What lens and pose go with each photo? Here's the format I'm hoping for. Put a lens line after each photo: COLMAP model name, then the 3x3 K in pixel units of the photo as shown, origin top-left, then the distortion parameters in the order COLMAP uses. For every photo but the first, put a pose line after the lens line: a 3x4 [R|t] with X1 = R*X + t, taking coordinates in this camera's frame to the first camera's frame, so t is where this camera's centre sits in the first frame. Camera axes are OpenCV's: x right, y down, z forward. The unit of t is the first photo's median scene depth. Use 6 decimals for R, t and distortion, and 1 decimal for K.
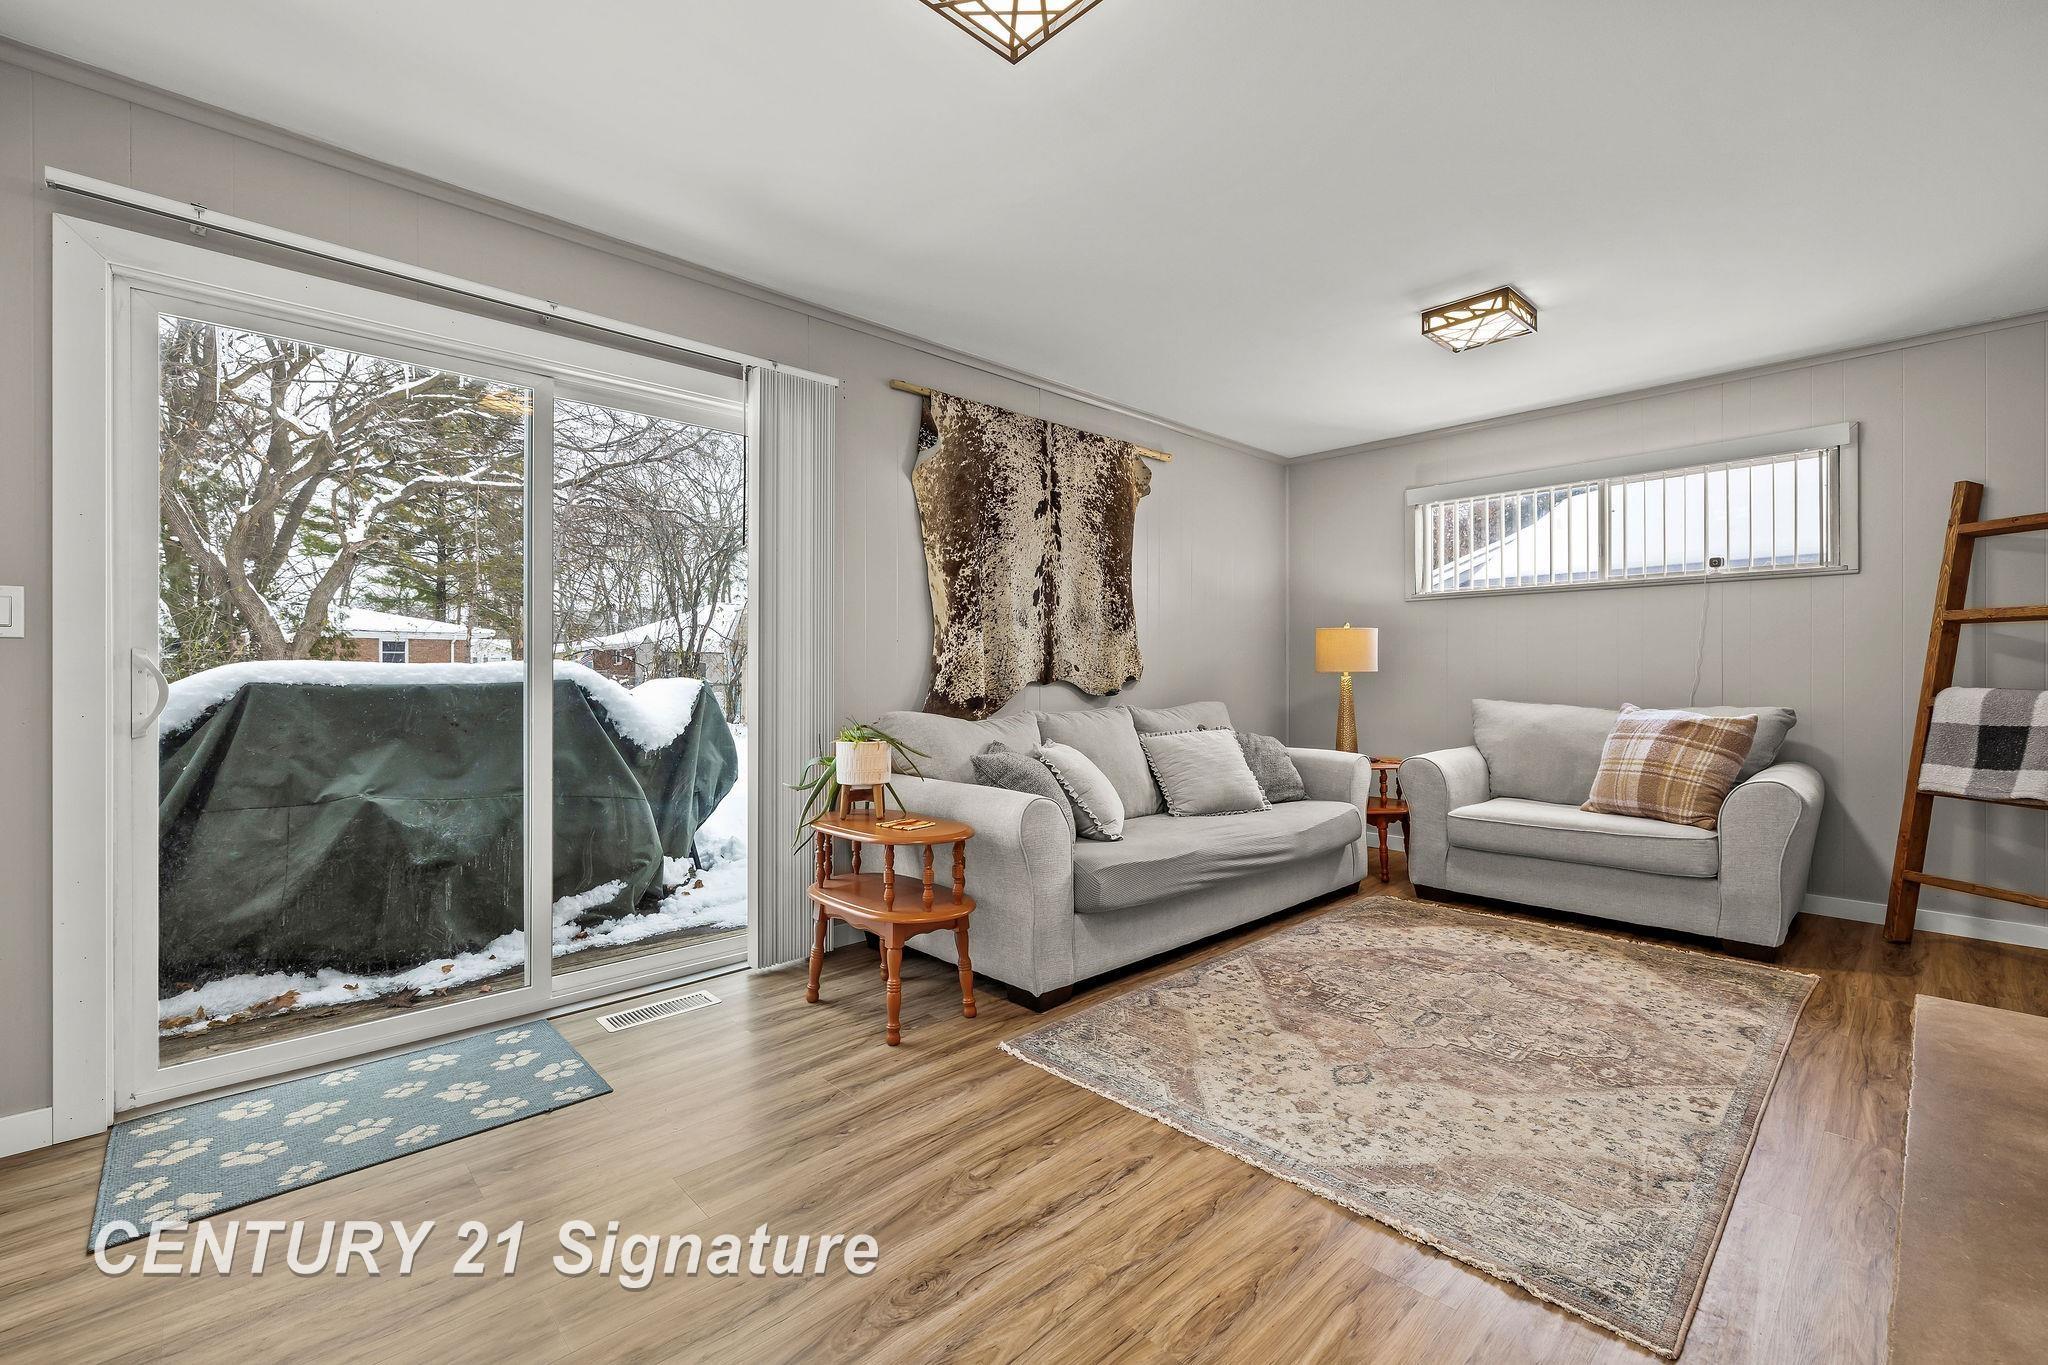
lens RADIAL K [[865.4, 0, 1026.8], [0, 865.4, 670.3], [0, 0, 1]] dist [0.001551, 0.001098]
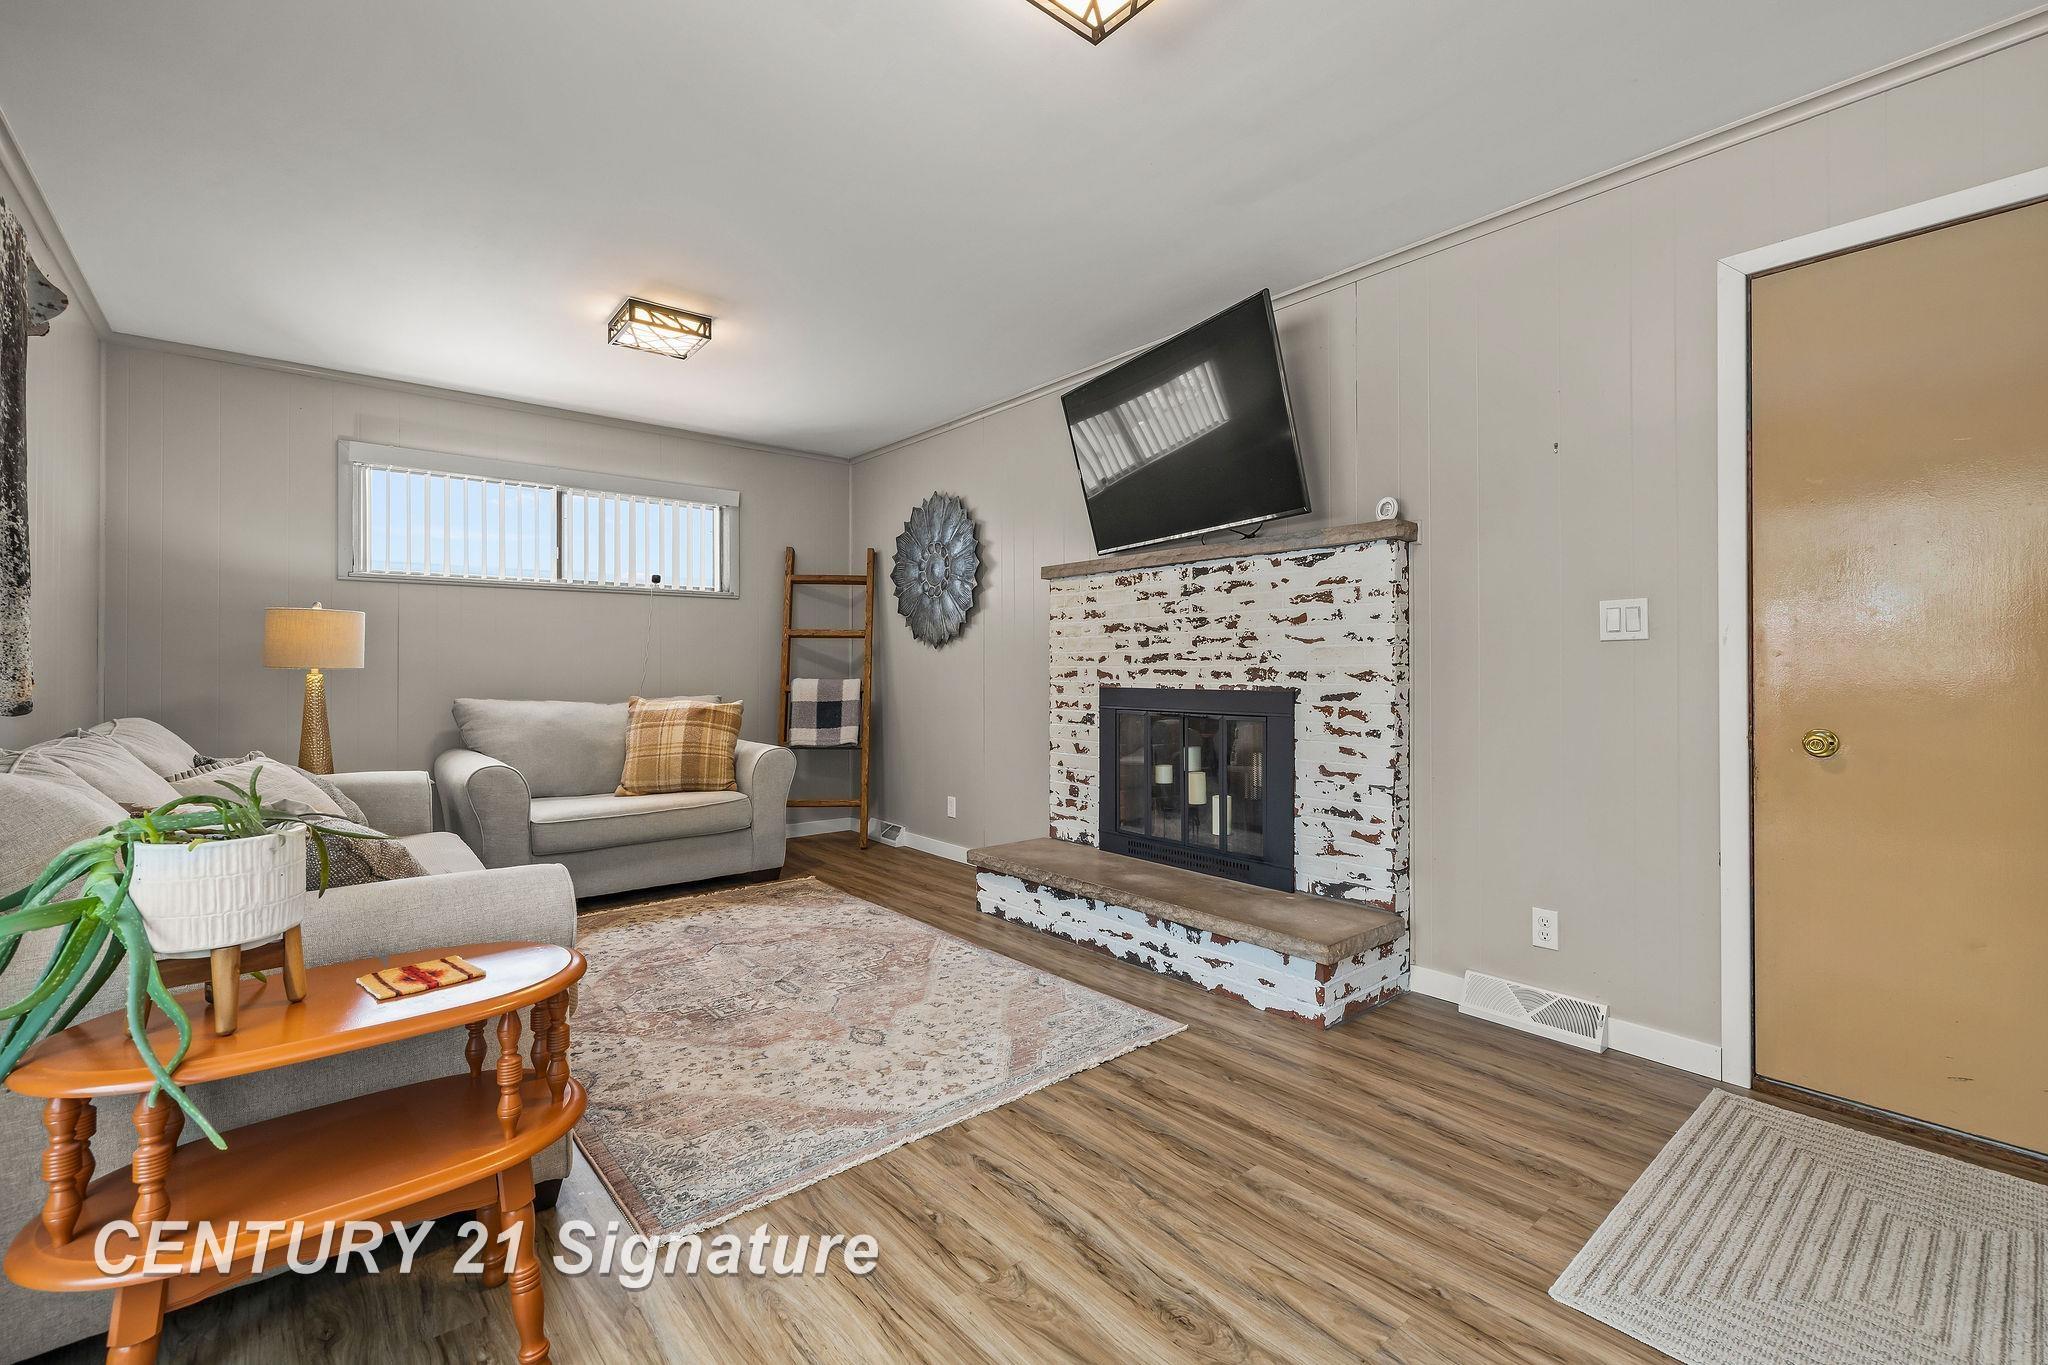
lens RADIAL K [[865.4, 0, 1028.4], [0, 865.4, 662.6], [0, 0, 1]] dist [0.001551, 0.001098]
pose [[0.072184, 0.007674, 0.997362, -0.481509], [-0.003229, 0.999967, -0.007461, 0.000748], [-0.997386, -0.002682, 0.072207, 0.490670]]
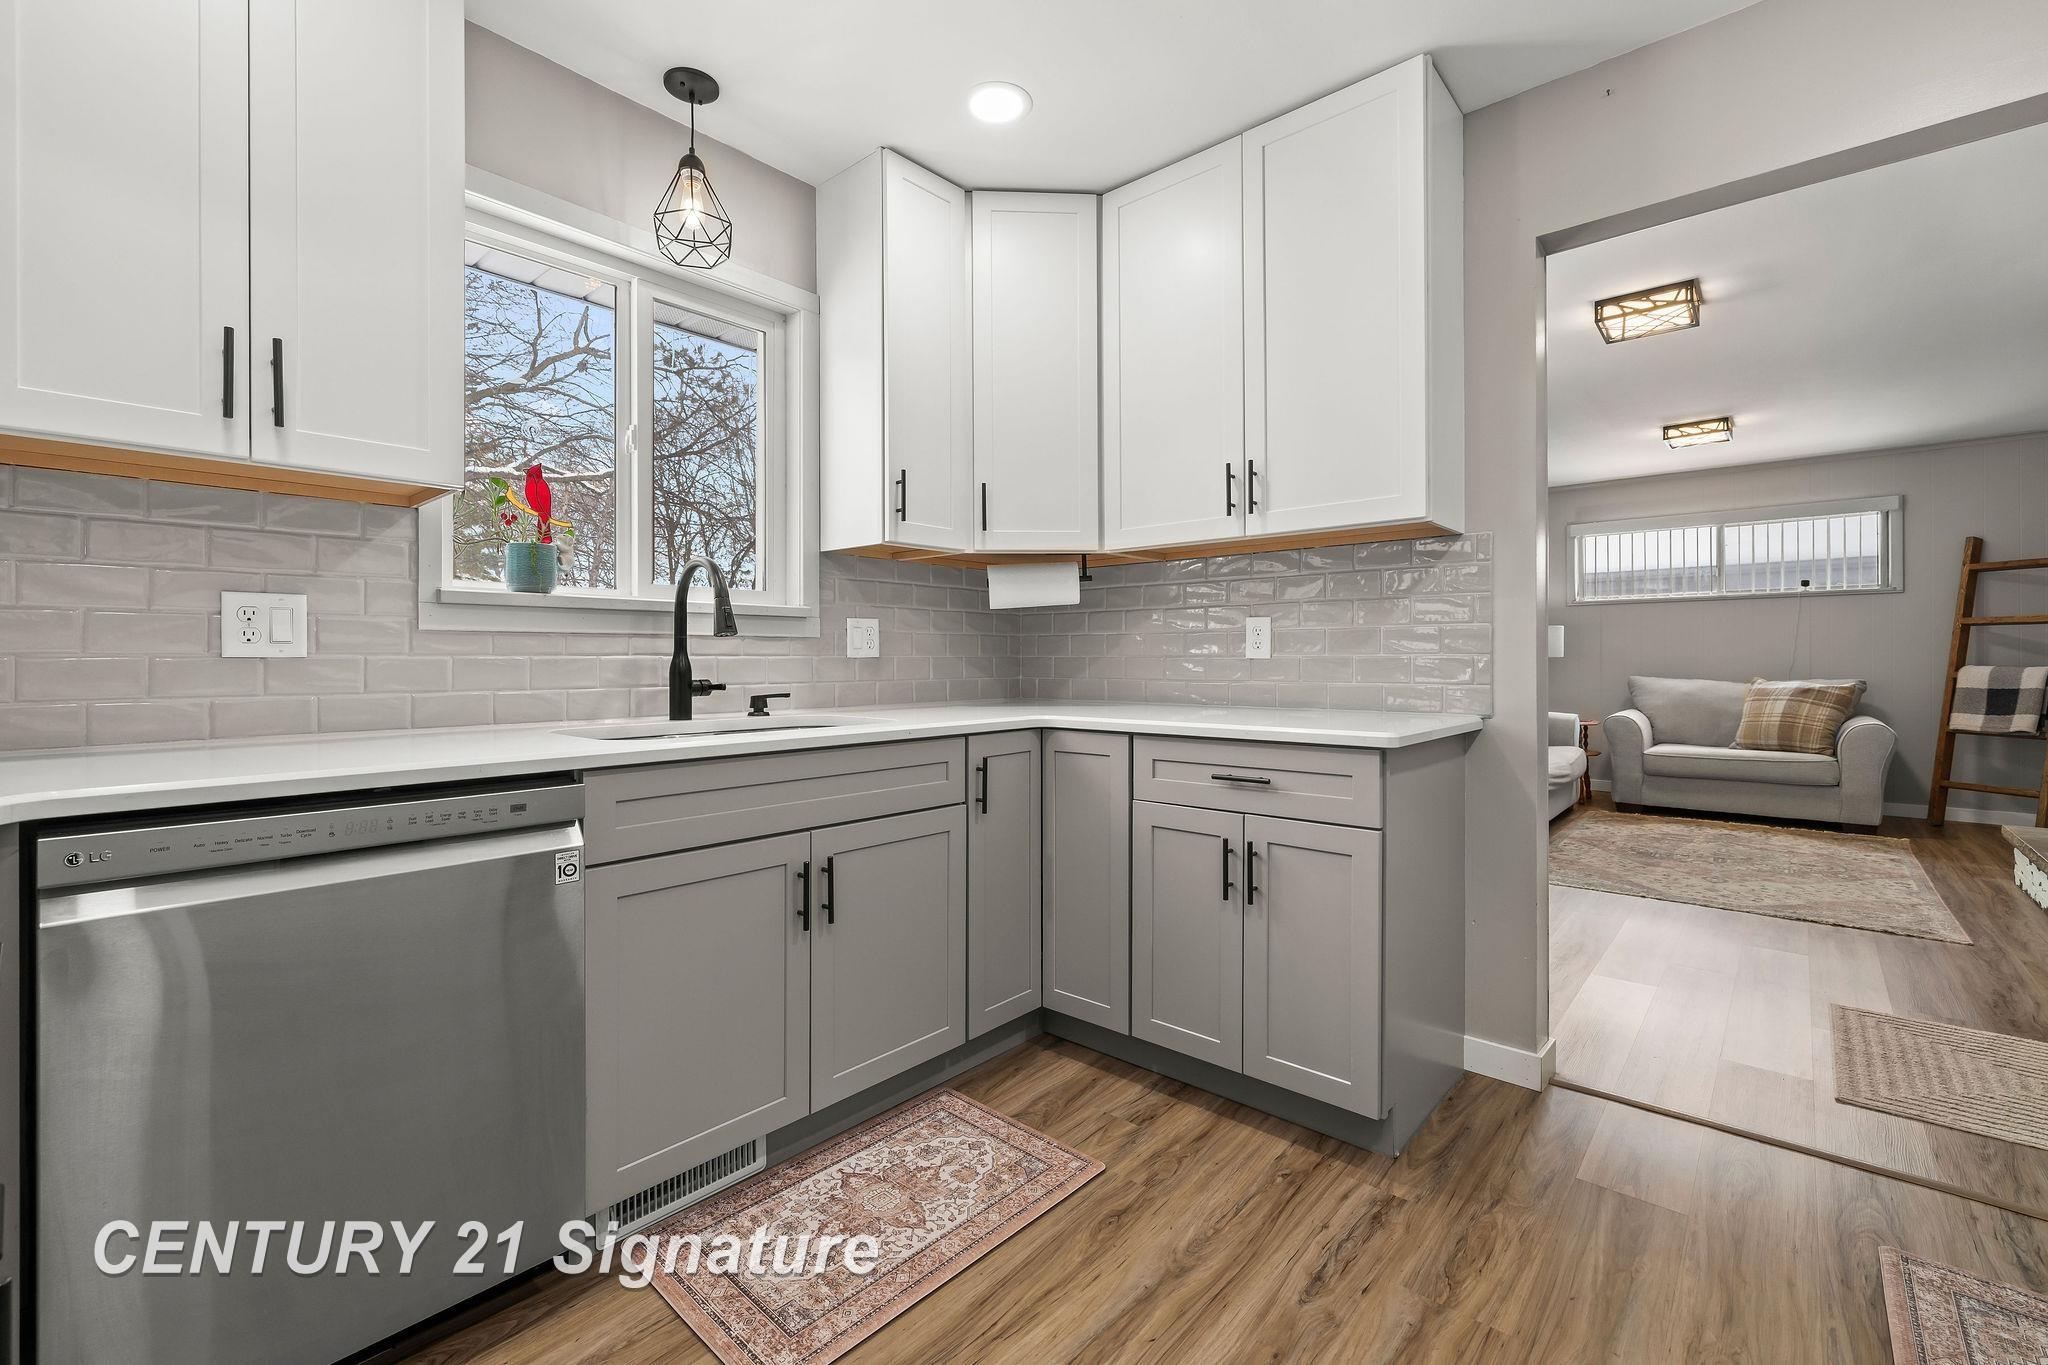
lens RADIAL K [[865.4, 0, 1033.9], [0, 865.4, 661.1], [0, 0, 1]] dist [0.001551, 0.001098]
pose [[0.996138, -0.002309, 0.087766, -0.830355], [0.001923, 0.999988, 0.004479, 0.000266], [-0.087775, -0.004293, 0.996131, -0.467786]]
